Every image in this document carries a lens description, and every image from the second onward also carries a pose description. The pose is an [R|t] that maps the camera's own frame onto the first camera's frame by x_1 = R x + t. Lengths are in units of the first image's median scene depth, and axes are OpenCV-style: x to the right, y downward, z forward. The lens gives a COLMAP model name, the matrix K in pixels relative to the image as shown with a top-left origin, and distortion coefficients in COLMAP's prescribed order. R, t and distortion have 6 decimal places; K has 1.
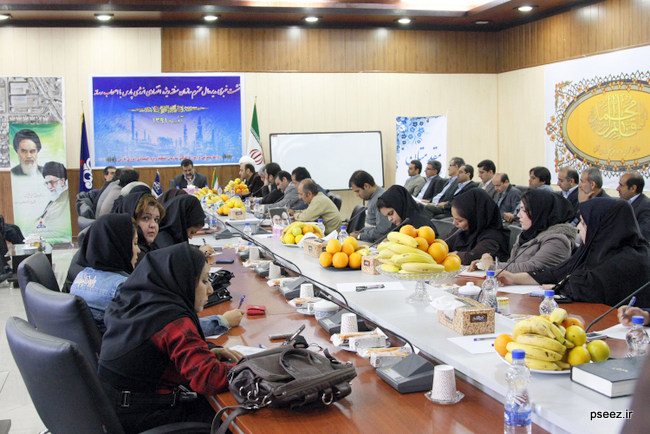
lens RADIAL K [[773.2, 0, 325.9], [0, 773.2, 216.4], [0, 0, 1]] dist [-0.120619, 0.000000]
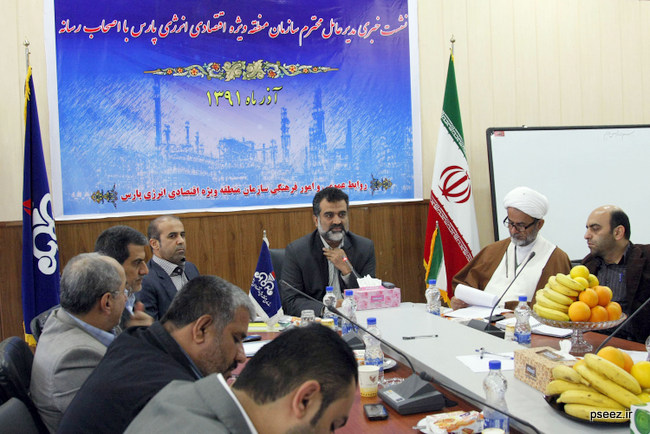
lens RADIAL K [[773.2, 0, 323.6], [0, 773.2, 219.3], [0, 0, 1]] dist [-0.120619, 0.000000]
pose [[0.998548, -0.020287, 0.049898, -0.186065], [0.021710, 0.999368, -0.028145, -0.048628], [-0.049296, 0.029188, 0.998358, 0.596114]]
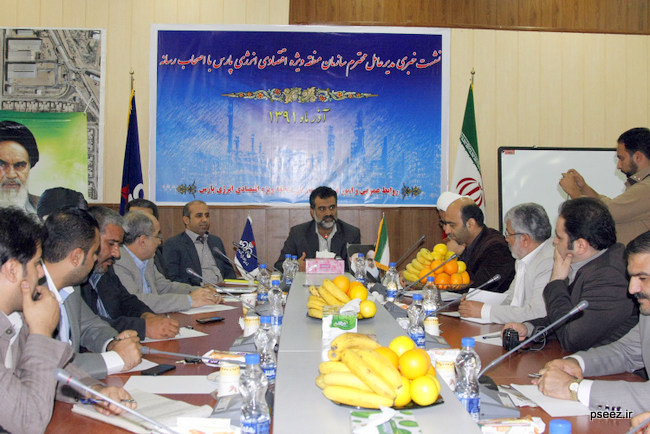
lens RADIAL K [[773.2, 0, 324.2], [0, 773.2, 214.1], [0, 0, 1]] dist [-0.120619, 0.000000]
pose [[0.978057, 0.034359, -0.205484, -0.081029], [-0.047042, 0.997256, -0.057161, -0.031891], [0.202956, 0.065573, 0.976990, 0.507444]]
